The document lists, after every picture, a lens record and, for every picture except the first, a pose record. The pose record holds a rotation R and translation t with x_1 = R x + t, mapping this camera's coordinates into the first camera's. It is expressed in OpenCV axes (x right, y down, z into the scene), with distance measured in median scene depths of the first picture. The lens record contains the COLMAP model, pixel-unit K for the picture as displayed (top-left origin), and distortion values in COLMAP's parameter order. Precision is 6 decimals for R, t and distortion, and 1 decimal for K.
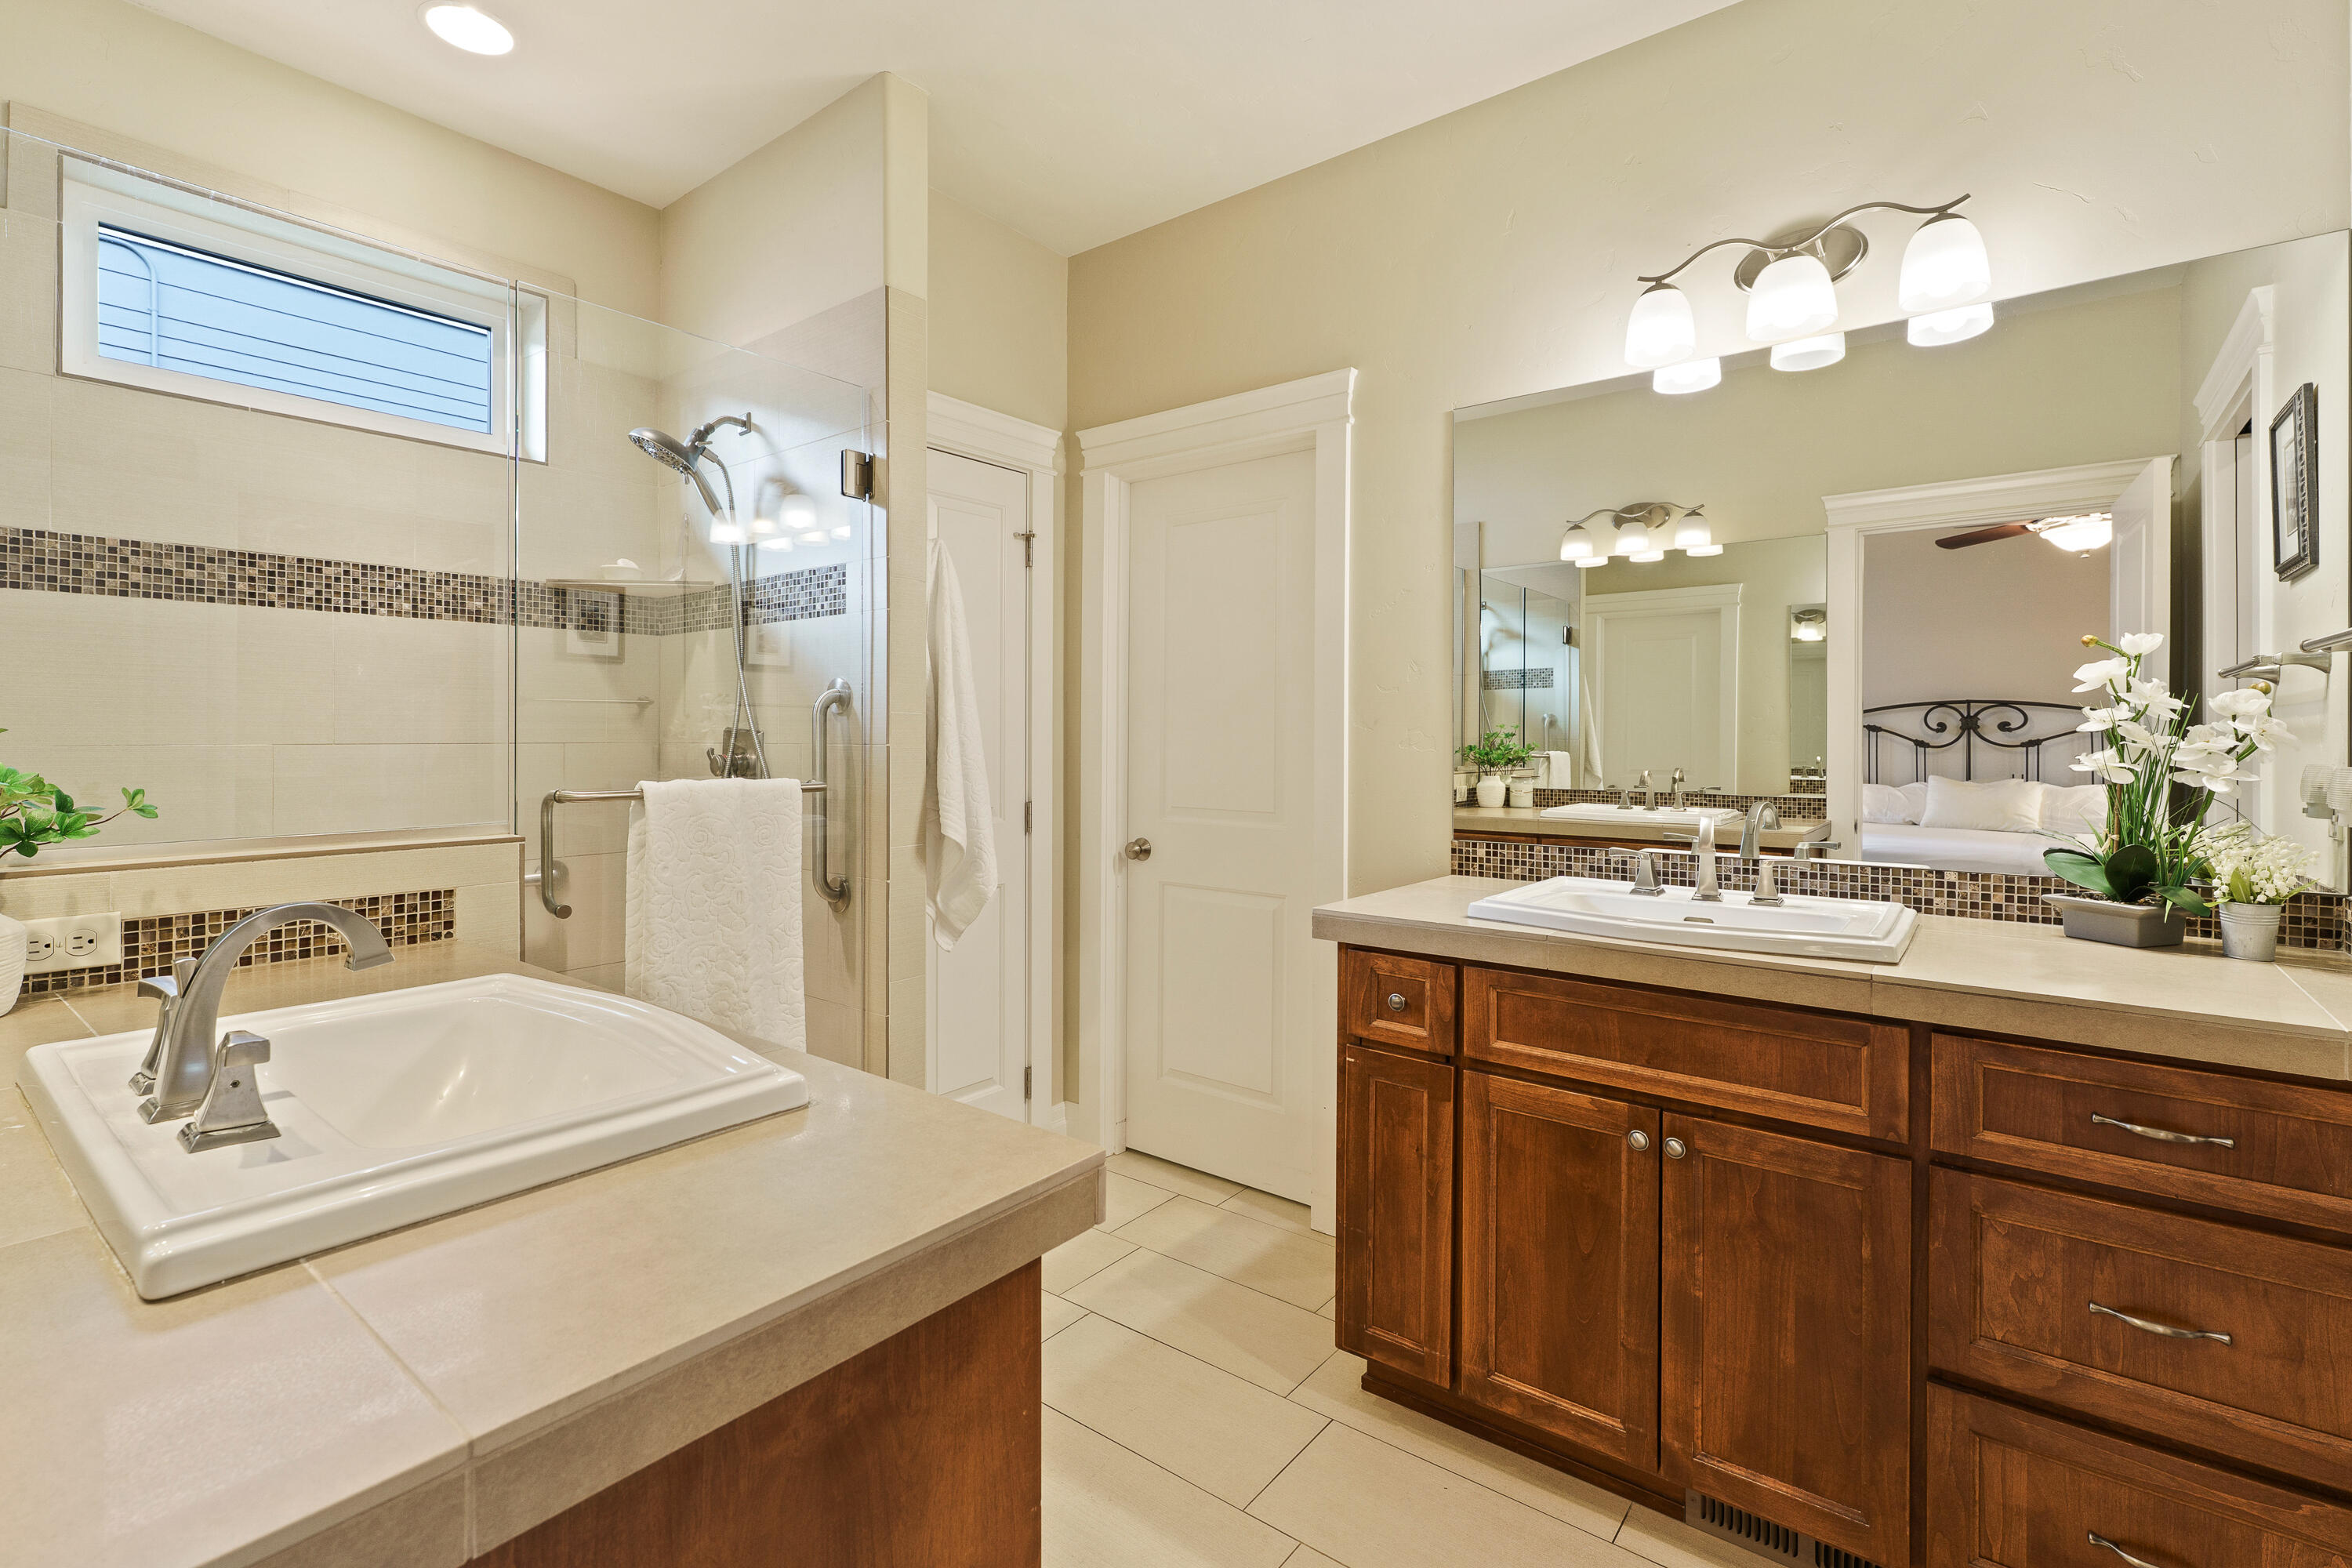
lens RADIAL K [[1080.1, 0, 1170.9], [0, 1080.1, 744.4], [0, 0, 1]] dist [0.000142, 0.000060]
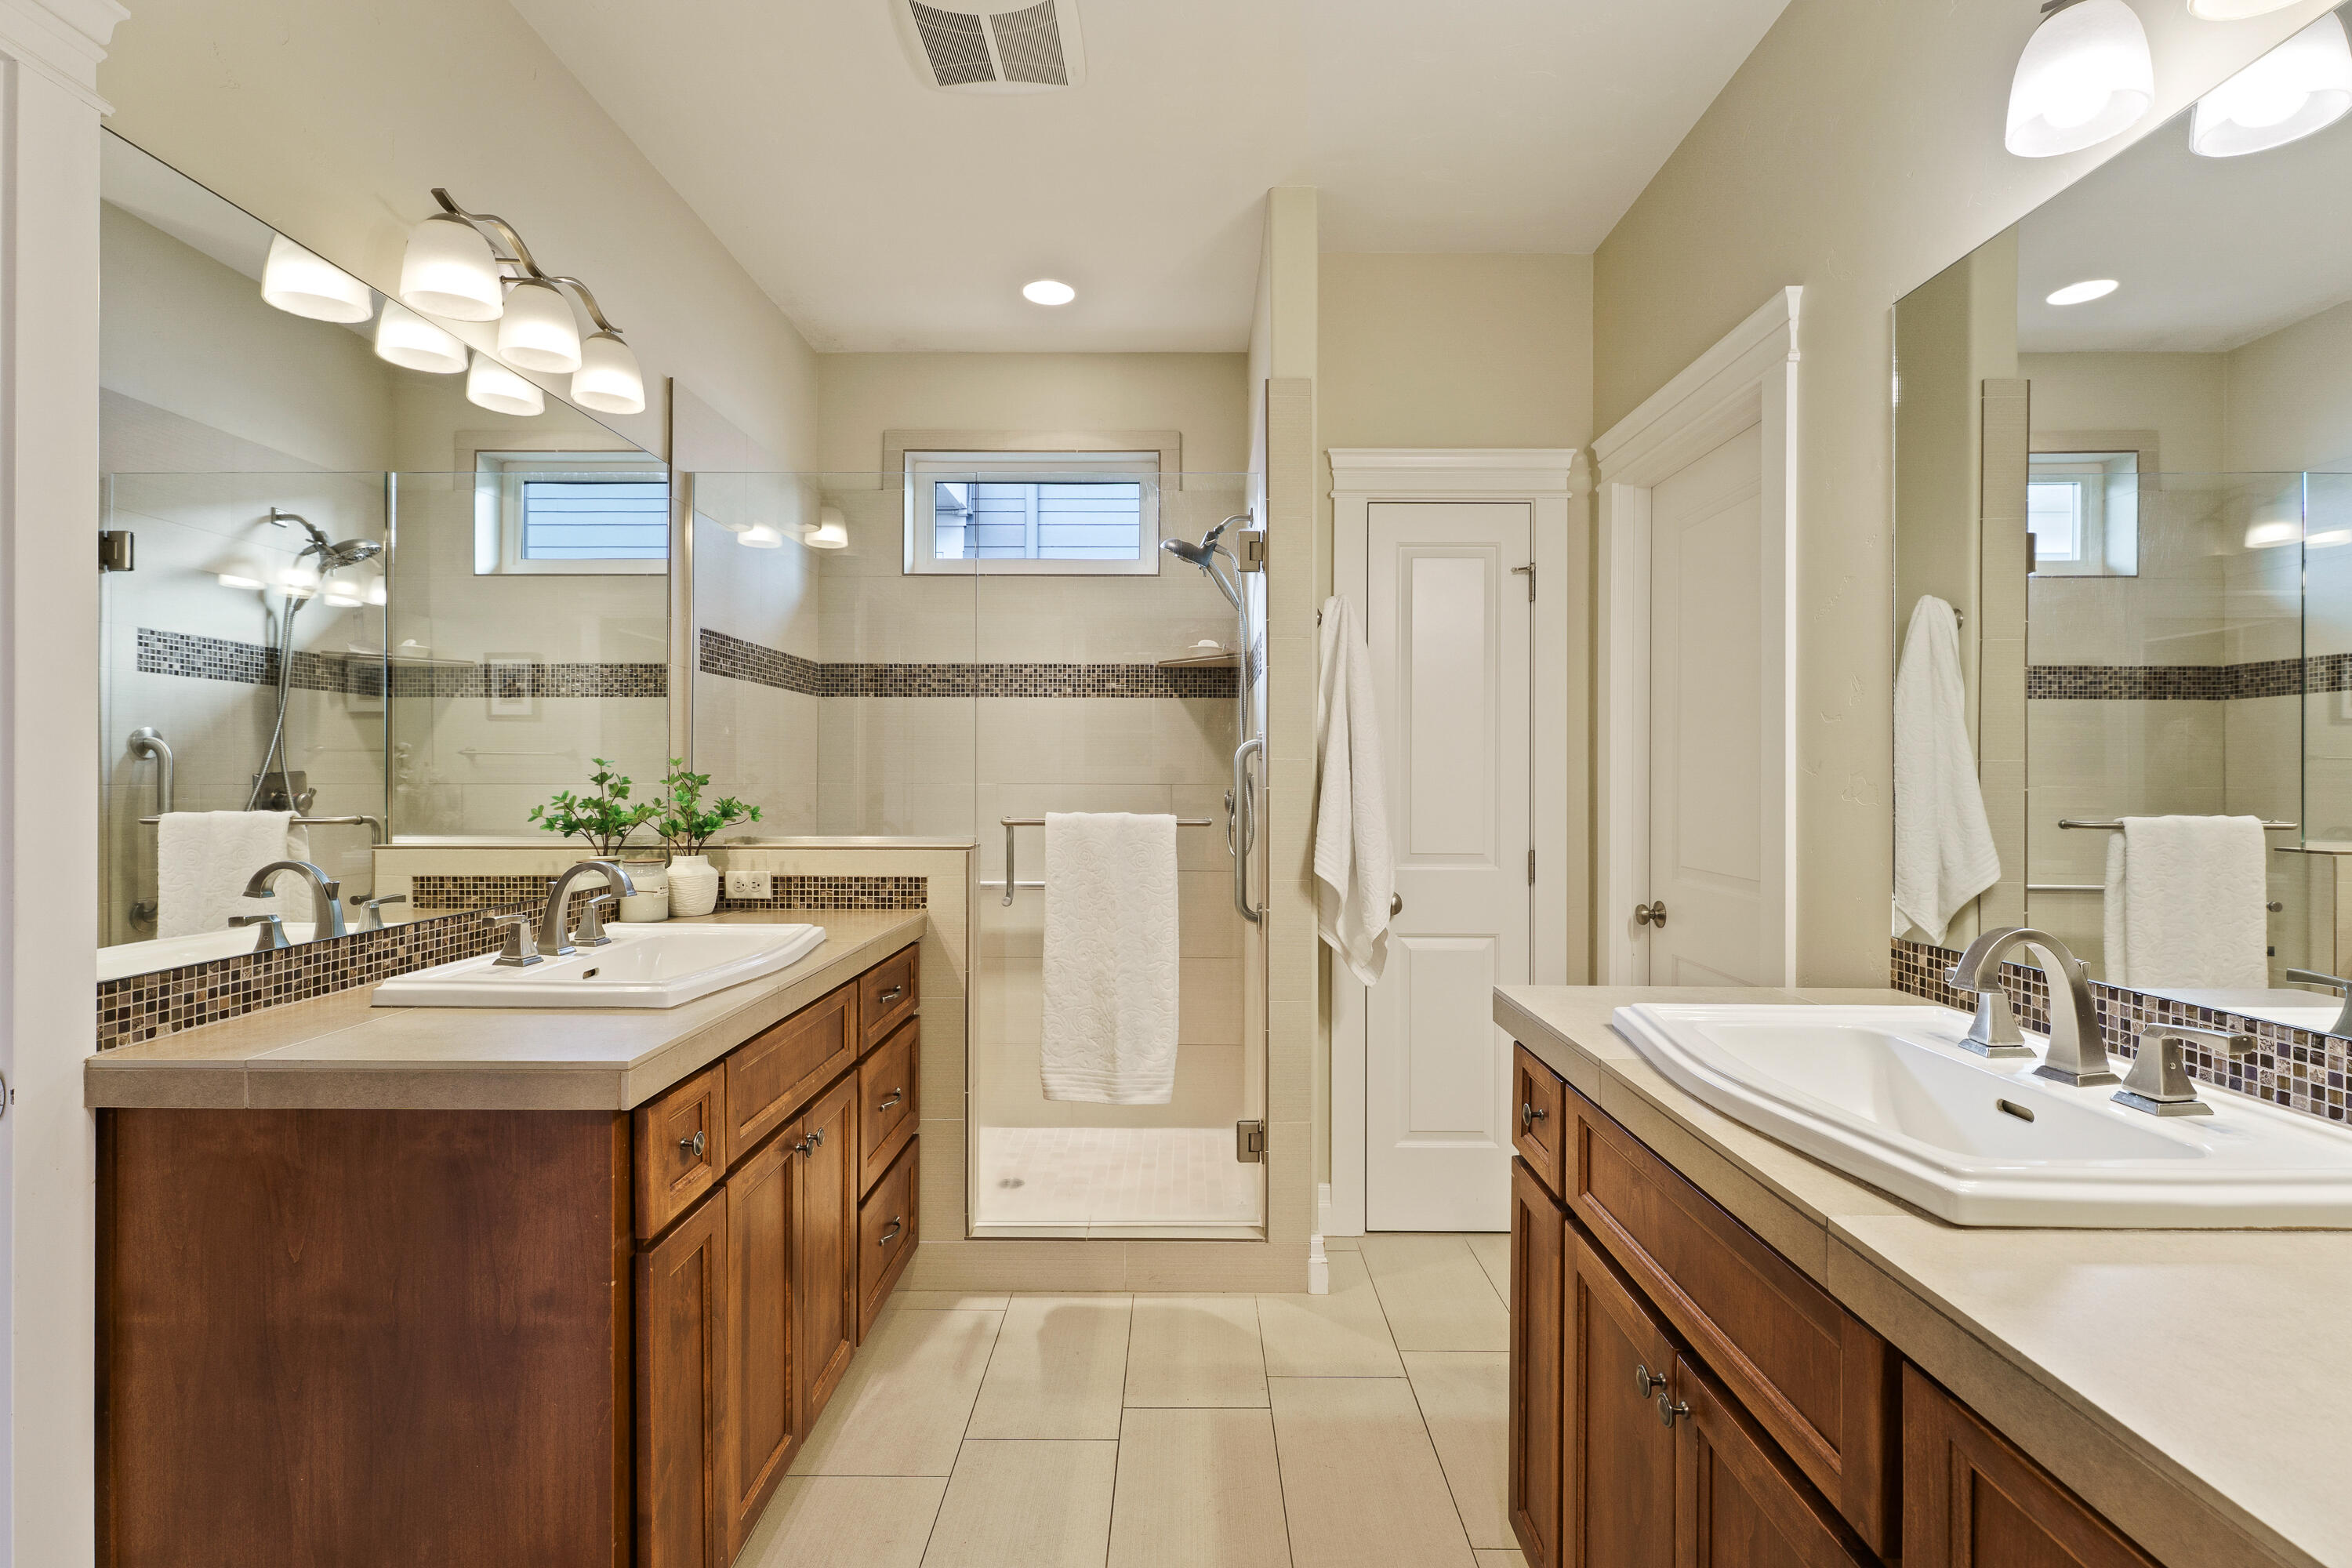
lens RADIAL K [[1060.9, 0, 1176.0], [0, 1060.9, 784.0], [0, 0, 1]] dist [-0.002300, -0.000122]
pose [[0.610823, 0.007328, -0.791733, 0.534693], [-0.010297, 0.999946, 0.001312, -0.004236], [0.791700, 0.007351, 0.610865, 0.246291]]
